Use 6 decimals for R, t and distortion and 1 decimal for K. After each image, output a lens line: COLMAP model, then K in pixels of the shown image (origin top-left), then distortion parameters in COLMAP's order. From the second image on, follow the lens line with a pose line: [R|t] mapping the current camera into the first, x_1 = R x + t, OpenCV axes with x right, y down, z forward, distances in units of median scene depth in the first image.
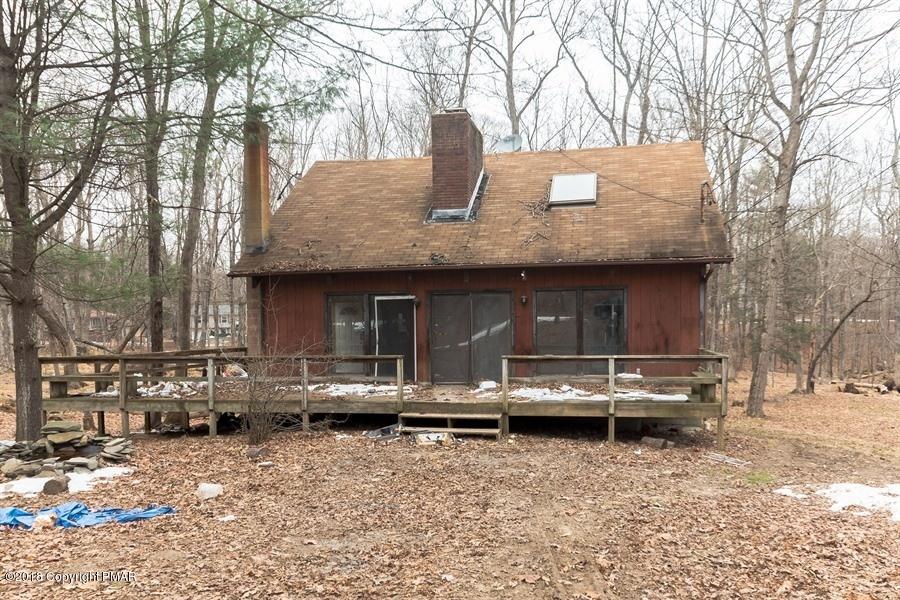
lens RADIAL K [[656.8, 0, 451.0], [0, 656.8, 351.6], [0, 0, 1]] dist [-0.001012, 0.001484]
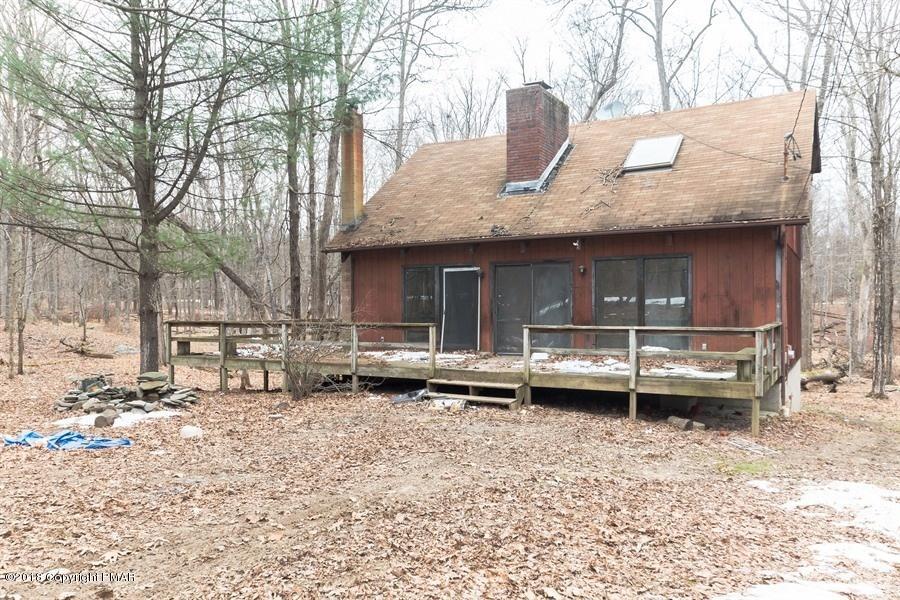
lens RADIAL K [[648.0, 0, 450.6], [0, 648.0, 310.6], [0, 0, 1]] dist [0.000104, -0.001594]
pose [[0.944480, 0.009664, -0.328426, 0.244985], [-0.019236, 0.999479, -0.025910, 0.009905], [0.328004, 0.030789, 0.944174, 0.034993]]
